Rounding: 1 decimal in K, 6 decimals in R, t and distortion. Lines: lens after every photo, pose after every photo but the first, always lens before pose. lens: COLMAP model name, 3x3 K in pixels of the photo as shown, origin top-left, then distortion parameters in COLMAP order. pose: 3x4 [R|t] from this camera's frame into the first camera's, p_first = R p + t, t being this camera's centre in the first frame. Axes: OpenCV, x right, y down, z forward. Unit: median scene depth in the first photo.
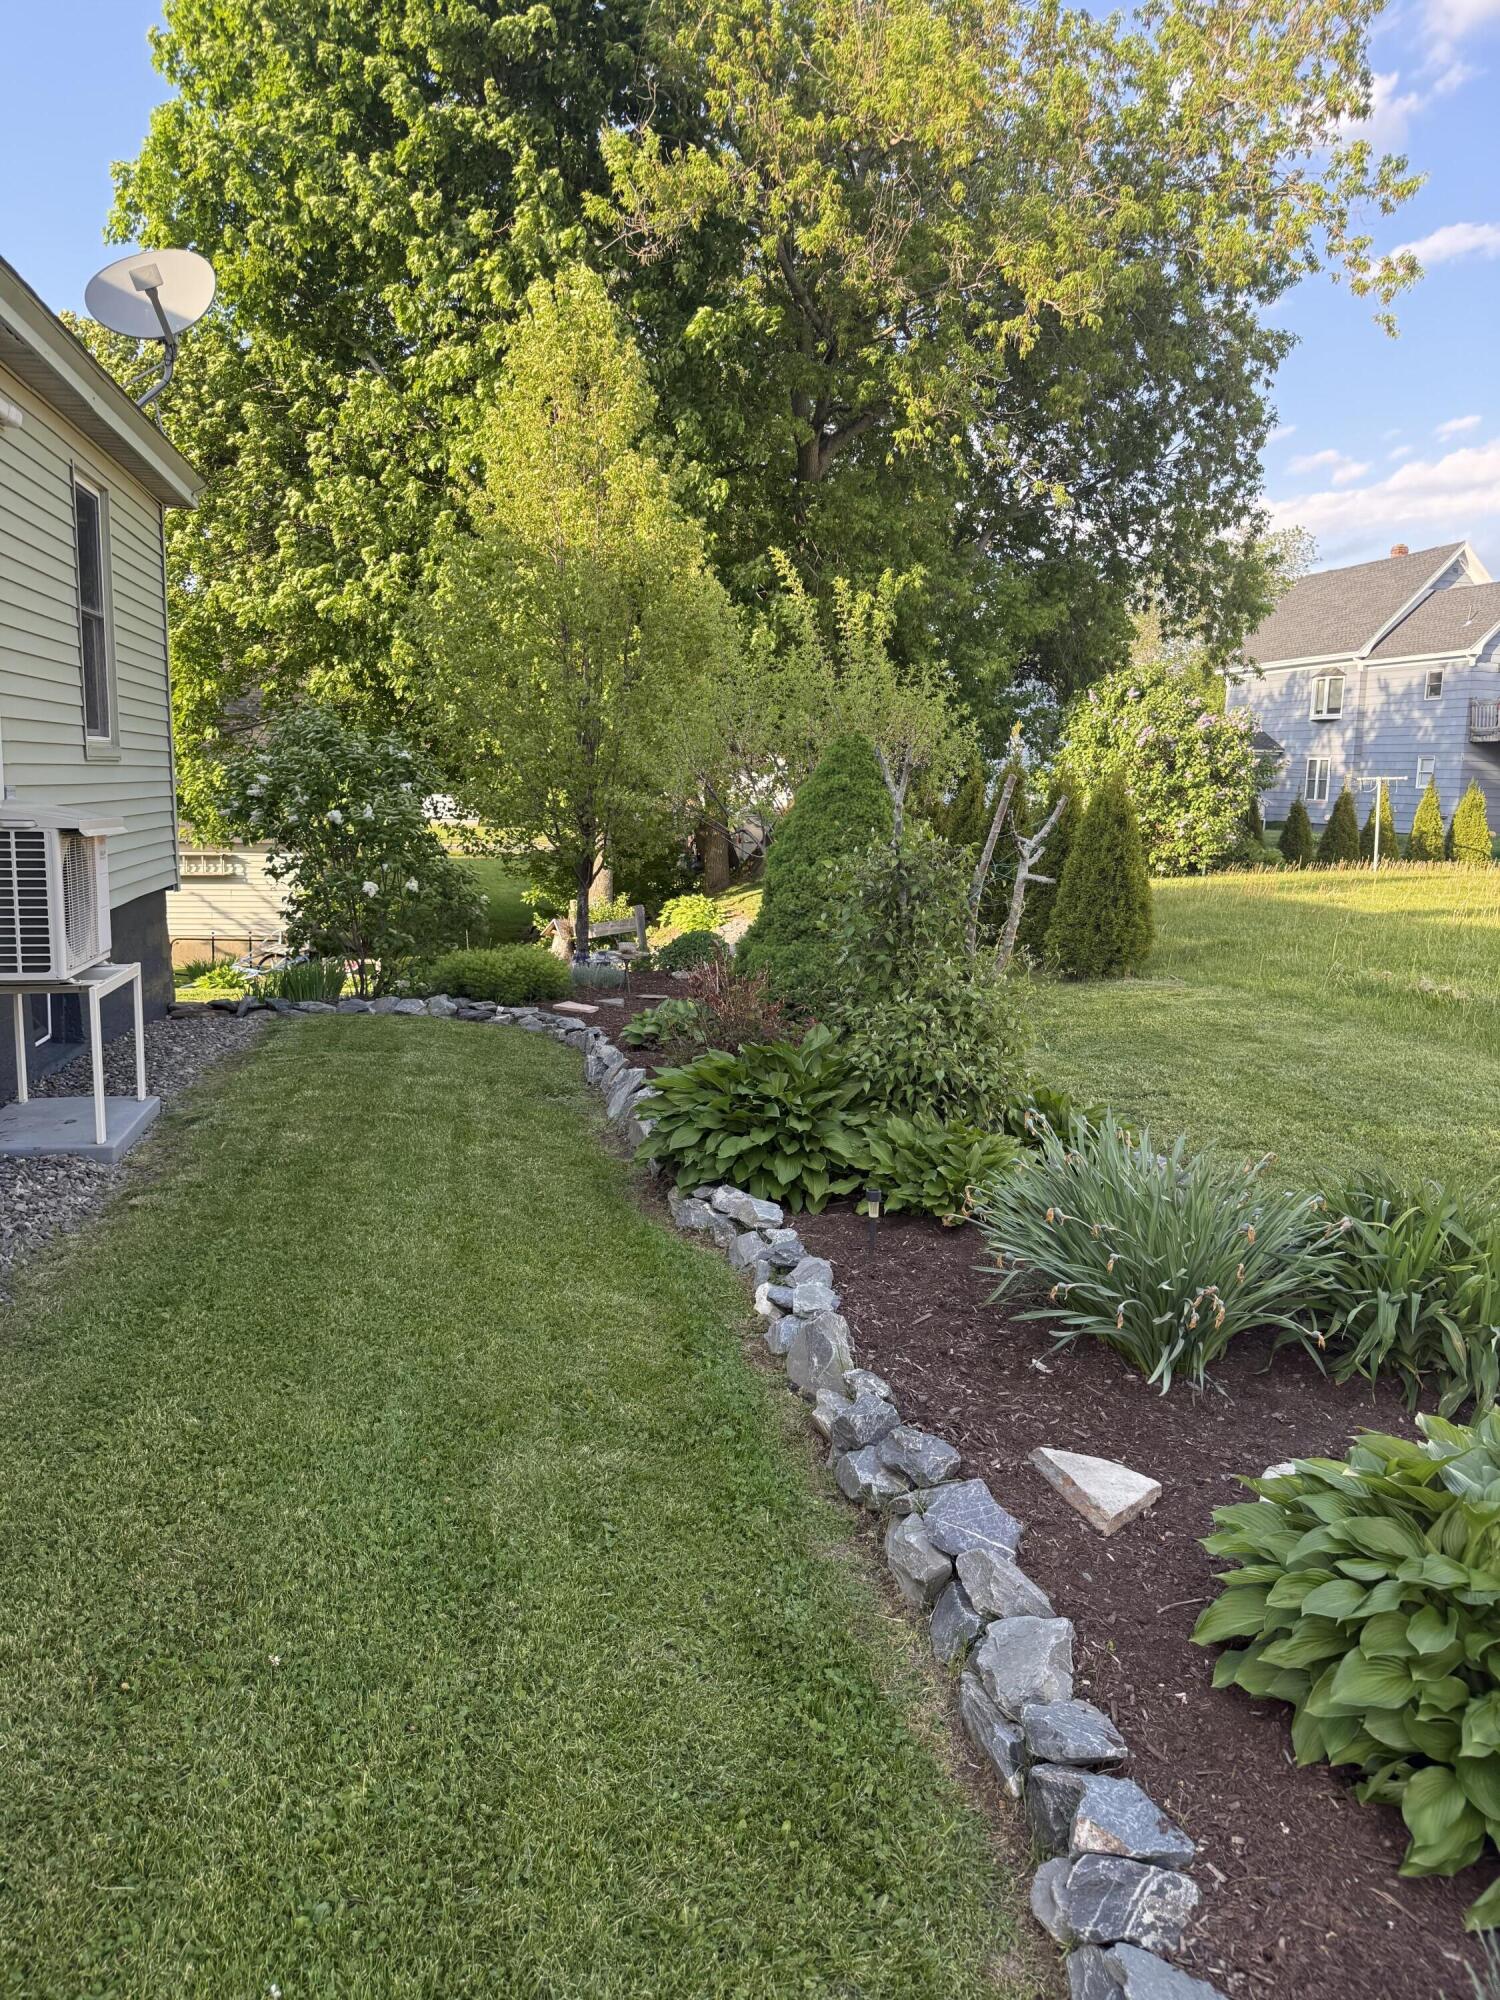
lens RADIAL K [[1404.5, 0, 728.4], [0, 1404.5, 1009.4], [0, 0, 1]] dist [0.137774, -0.324939]
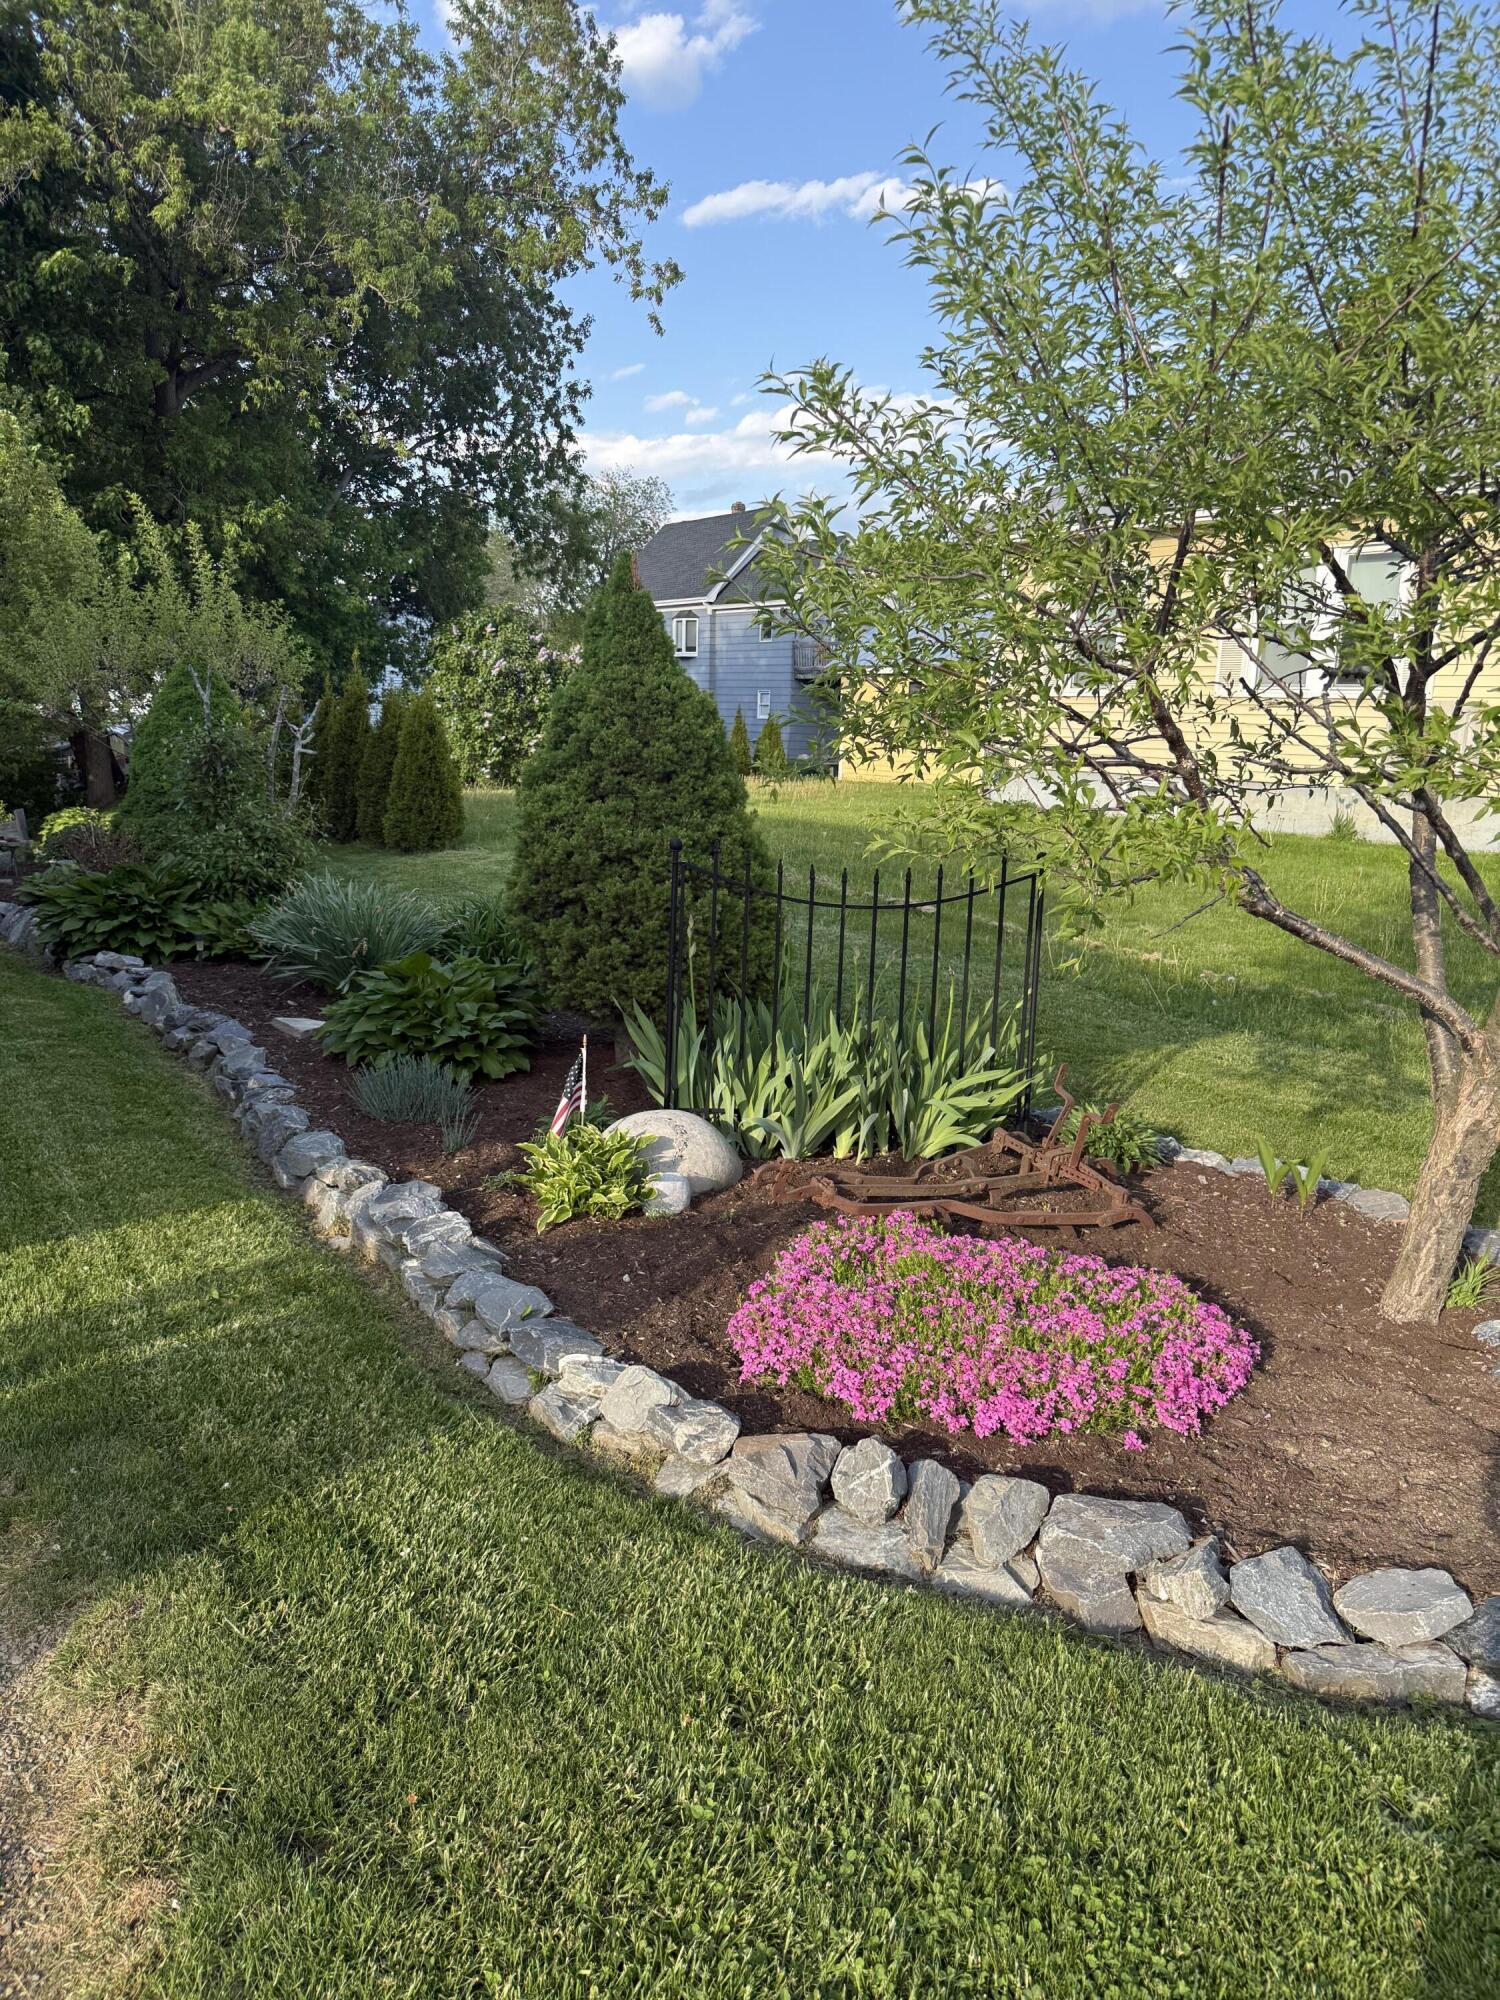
lens RADIAL K [[1383.2, 0, 750.0], [0, 1383.2, 1000.0], [0, 0, 1]] dist [0.009172, -0.060059]
pose [[0.911675, -0.075162, 0.403980, 0.007248], [0.055917, 0.996676, 0.059246, 0.033063], [-0.407090, -0.031423, 0.912847, -0.168996]]
